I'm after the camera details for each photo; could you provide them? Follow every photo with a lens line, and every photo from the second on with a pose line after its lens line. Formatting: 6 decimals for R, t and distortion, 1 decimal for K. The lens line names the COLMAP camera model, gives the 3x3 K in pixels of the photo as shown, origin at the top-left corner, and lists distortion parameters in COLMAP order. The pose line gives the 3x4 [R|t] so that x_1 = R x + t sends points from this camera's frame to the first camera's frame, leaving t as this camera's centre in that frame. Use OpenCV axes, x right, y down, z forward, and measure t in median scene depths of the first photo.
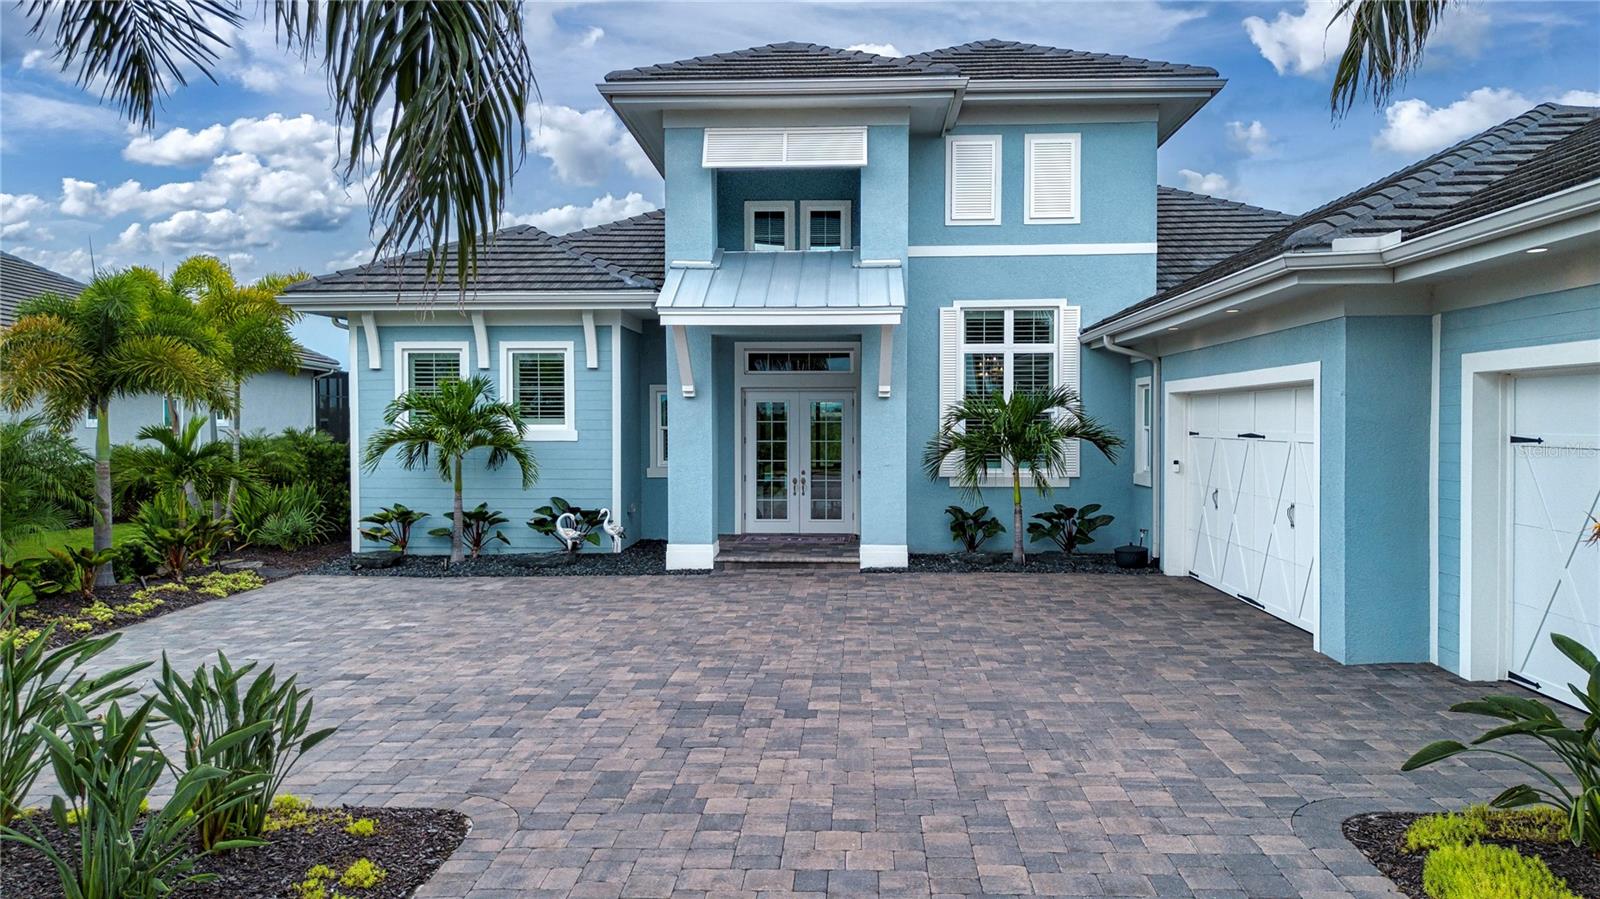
lens RADIAL K [[1140.0, 0, 798.6], [0, 1140.0, 469.2], [0, 0, 1]] dist [0.043118, -0.004354]
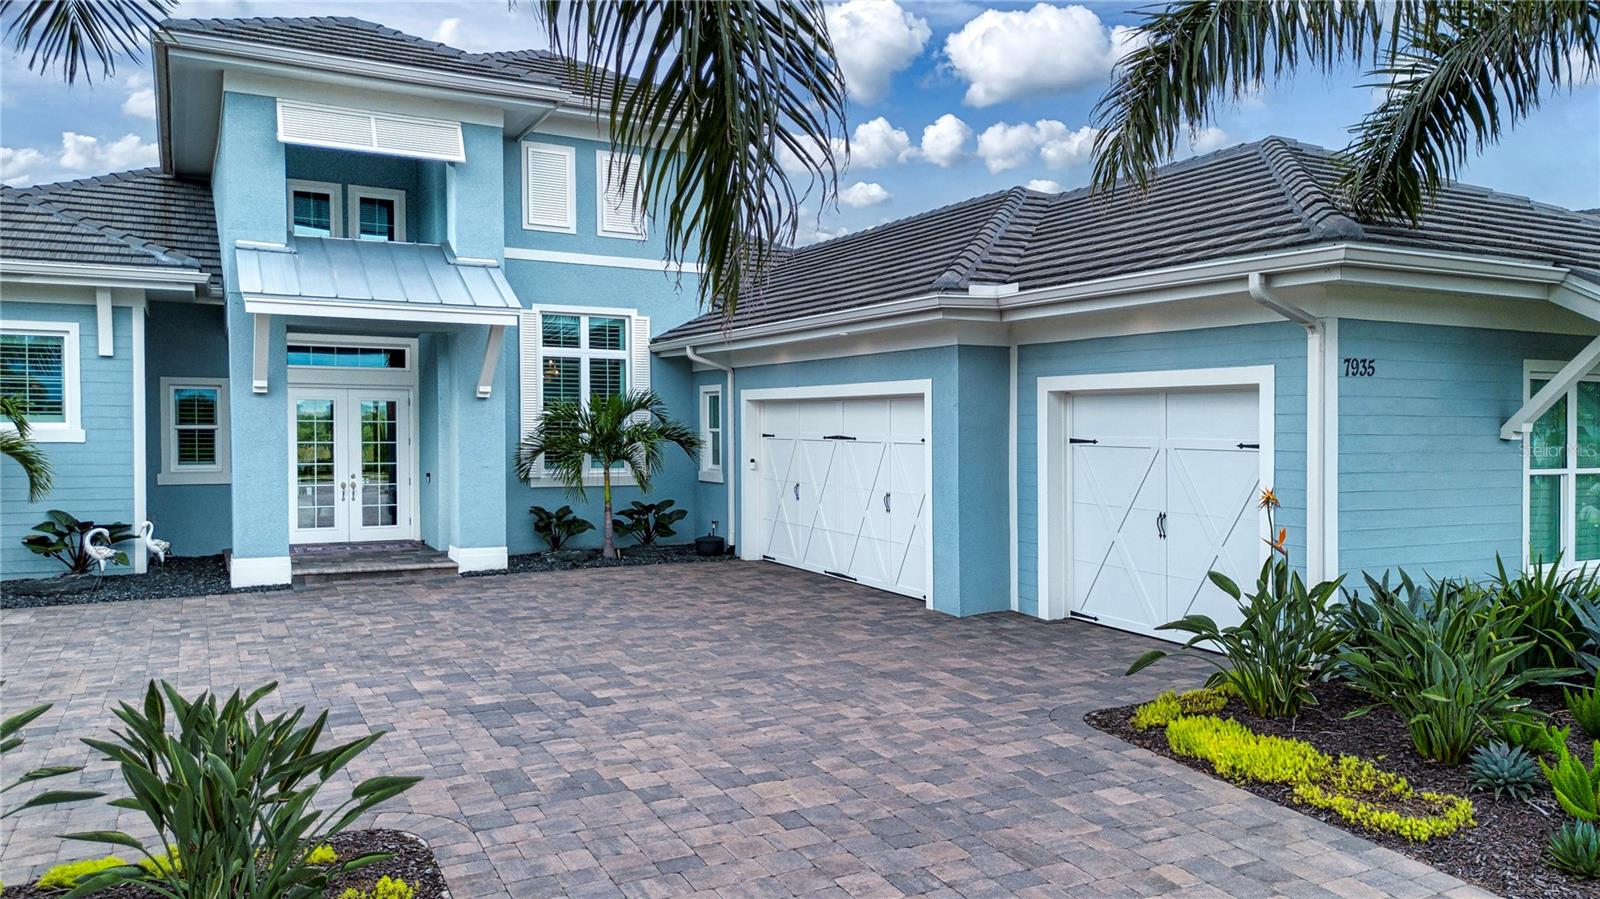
lens RADIAL K [[1161.2, 0, 800.0], [0, 1161.2, 449.5], [0, 0, 1]] dist [0.070794, -0.071156]
pose [[0.859823, -0.003789, 0.510578, -0.202446], [0.013310, 0.999799, -0.014995, 0.000537], [-0.510418, 0.019689, 0.859701, -0.010346]]
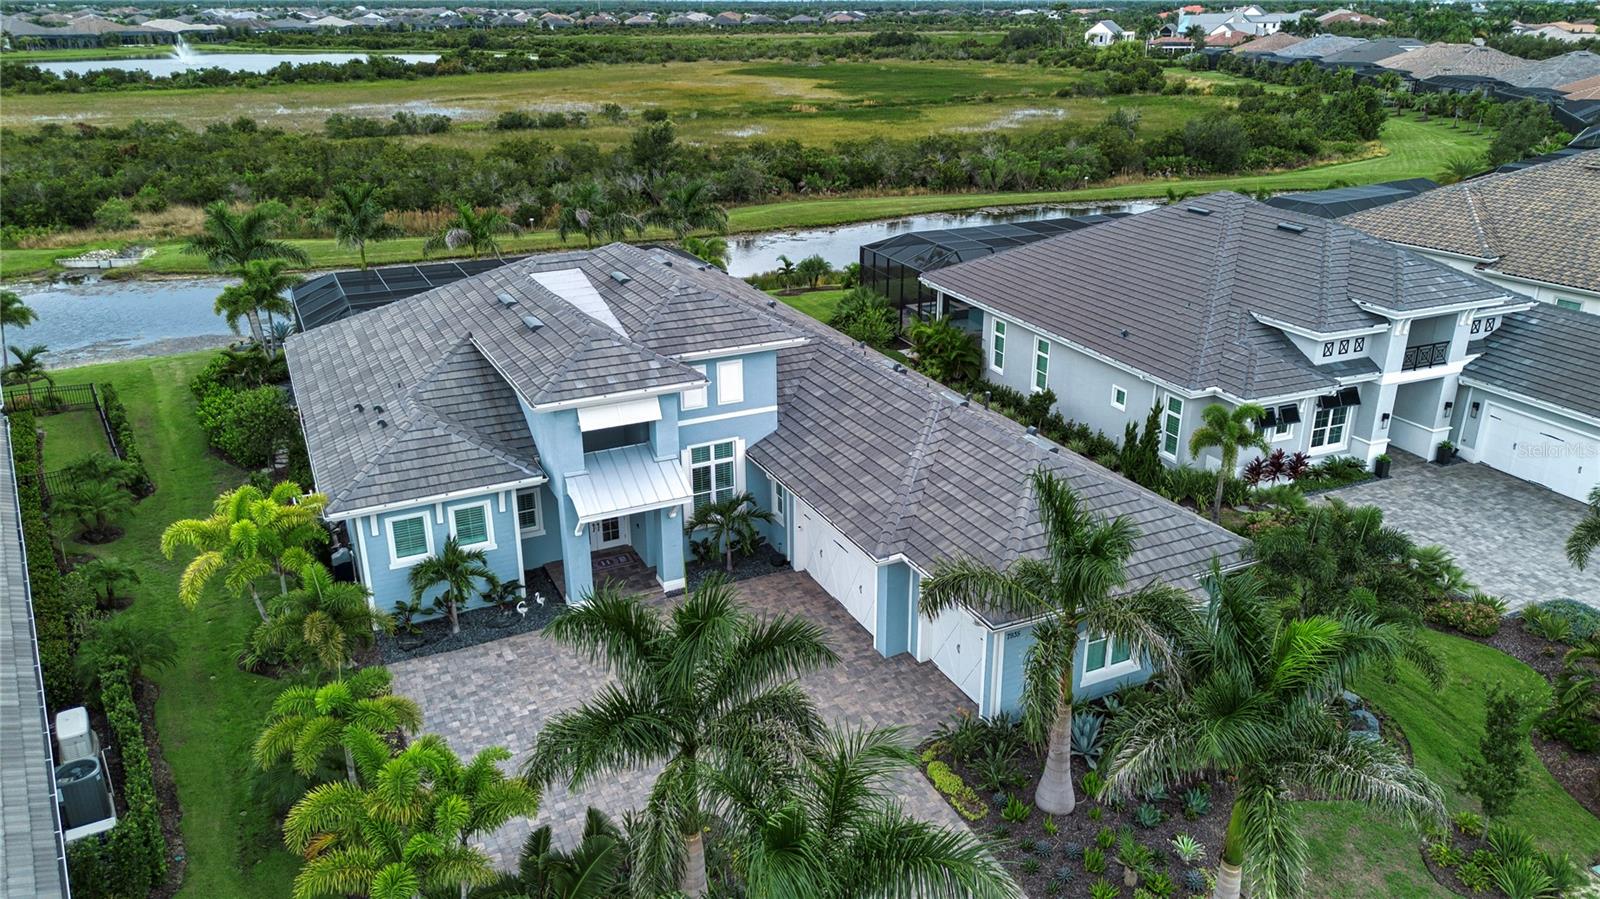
lens RADIAL K [[1161.2, 0, 800.0], [0, 1161.2, 449.5], [0, 0, 1]] dist [0.070794, -0.071156]
pose [[0.871895, -0.177005, 0.456583, -0.648315], [0.013253, 0.940575, 0.339328, -0.871148], [-0.489513, -0.289807, 0.822429, -0.790115]]
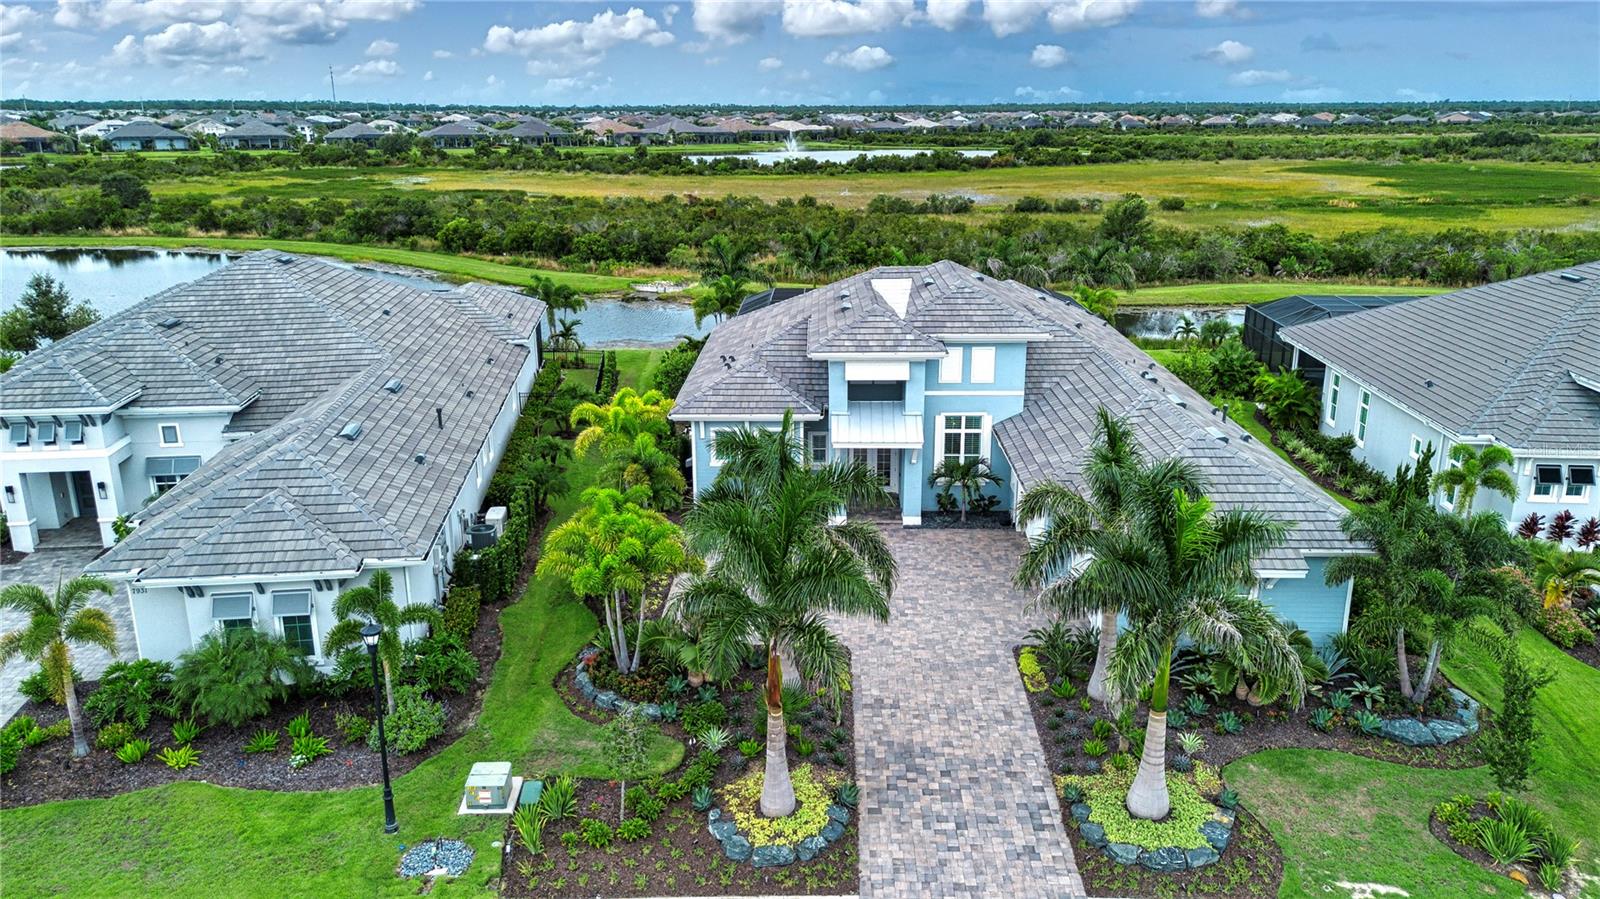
lens RADIAL K [[1174.4, 0, 796.4], [0, 1174.4, 486.2], [0, 0, 1]] dist [0.057718, -0.055898]
pose [[0.999552, -0.011009, 0.027839, -0.262677], [0.002713, 0.959408, 0.282008, -0.752447], [-0.029814, -0.281806, 0.959008, -1.544182]]
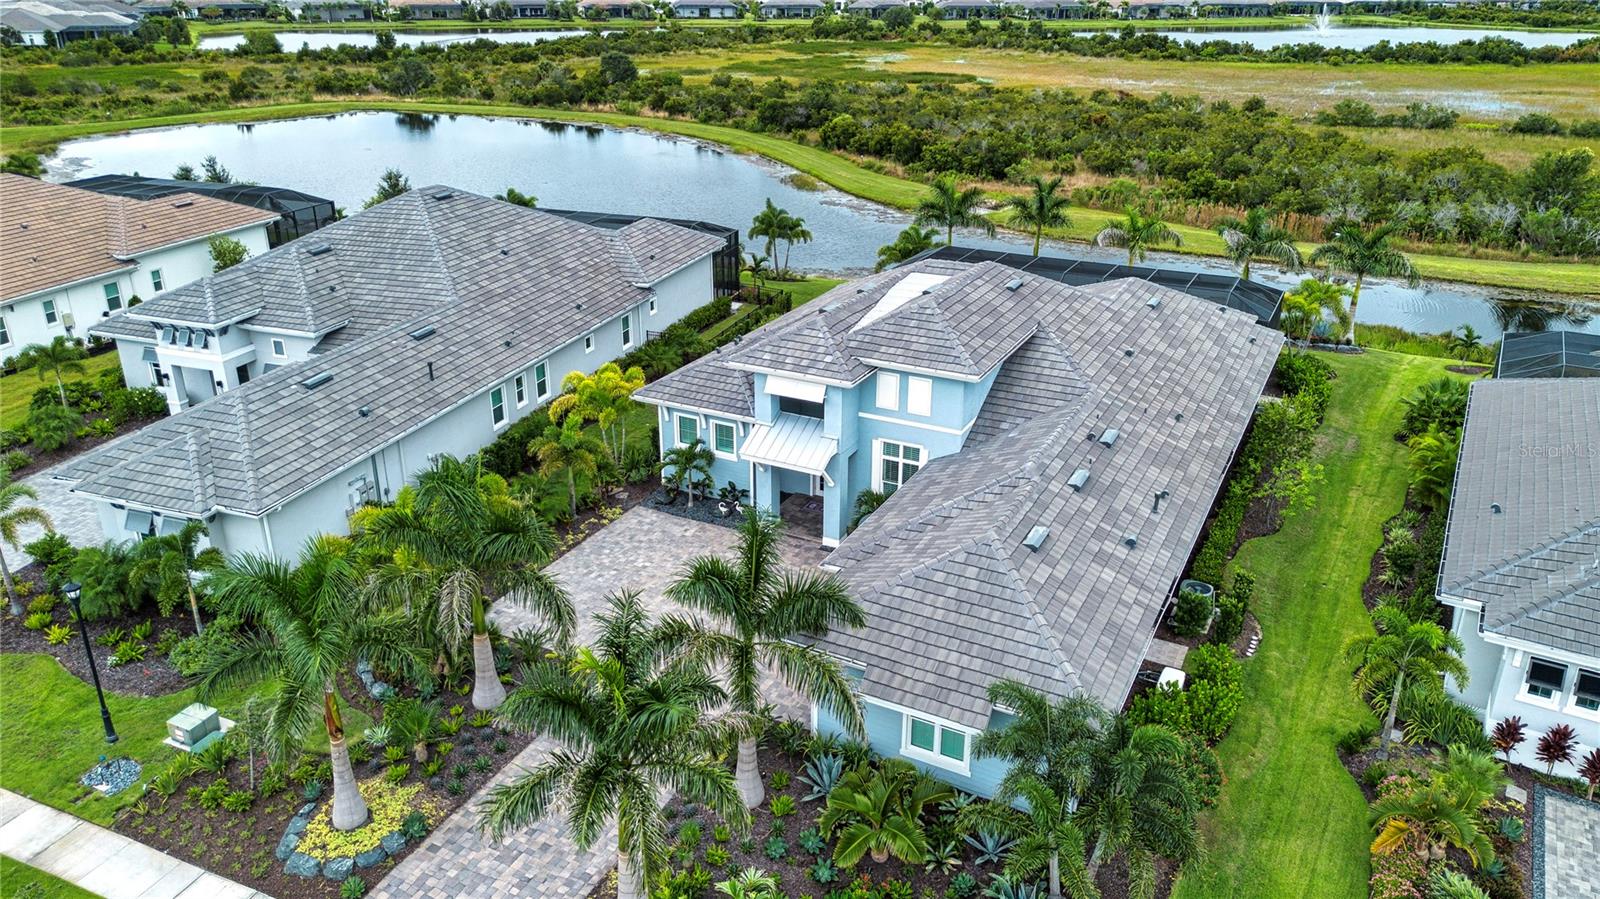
lens RADIAL K [[1161.2, 0, 800.0], [0, 1161.2, 449.5], [0, 0, 1]] dist [0.070794, -0.071156]
pose [[0.902337, 0.167870, -0.396999, 0.986777], [-0.011276, 0.929921, 0.367586, -1.047431], [0.430884, -0.327210, 0.840995, -1.110509]]
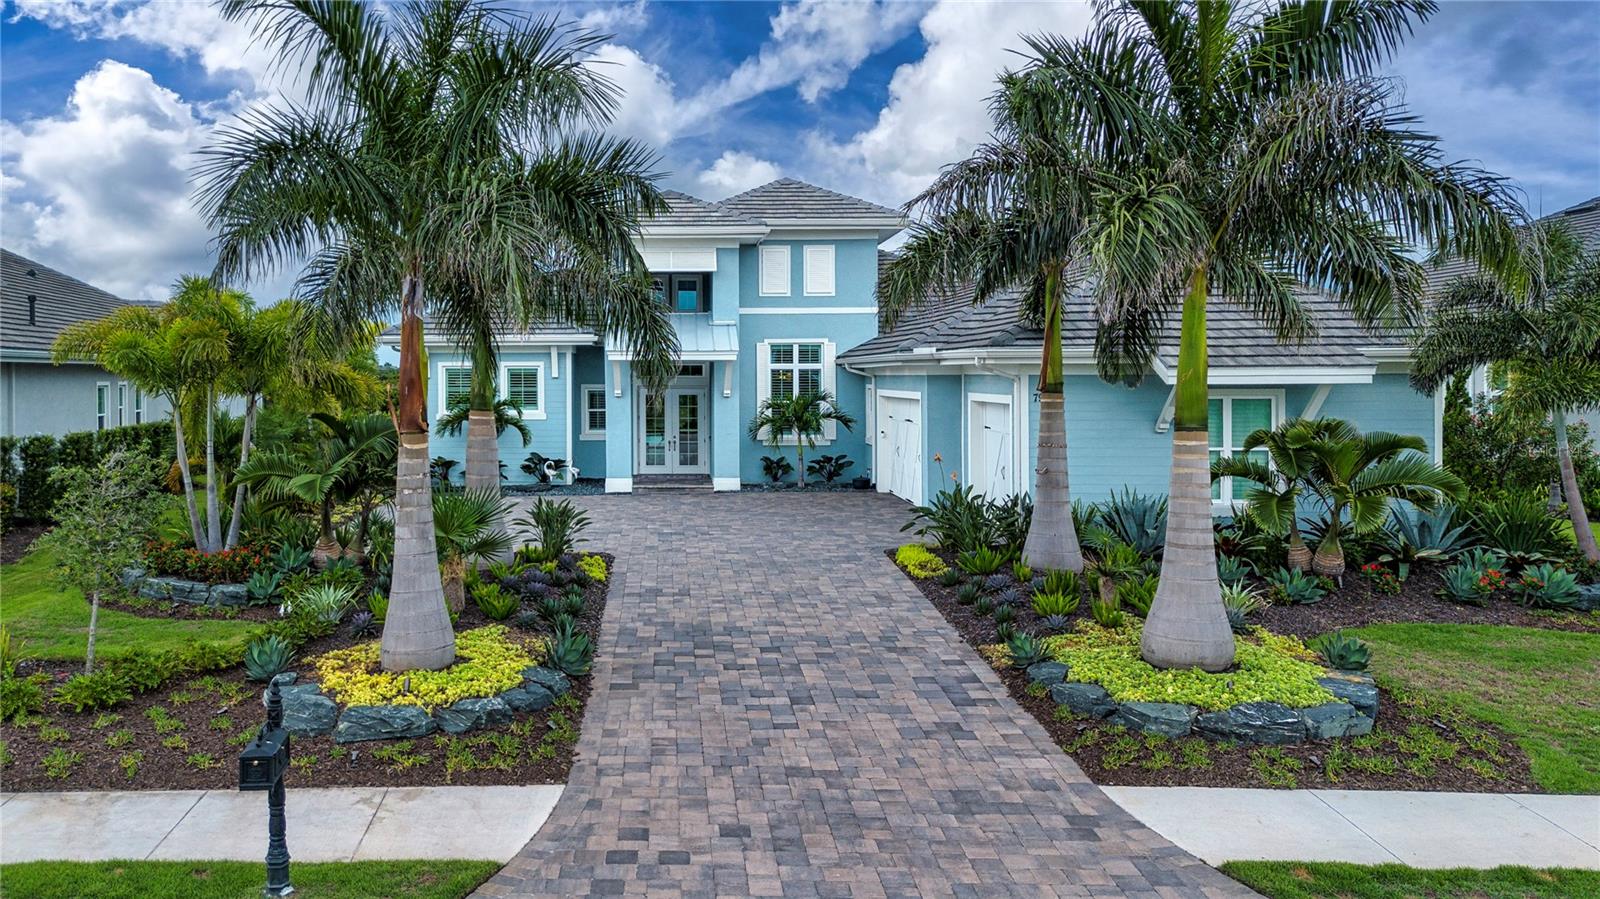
lens RADIAL K [[1216.6, 0, 656.8], [0, 1216.6, 448.9], [0, 0, 1]] dist [0.075171, 0.001209]
pose [[0.998822, -0.004324, 0.048341, -0.127650], [0.003341, 0.999787, 0.020390, -0.019257], [-0.048419, -0.020205, 0.998623, -0.912434]]
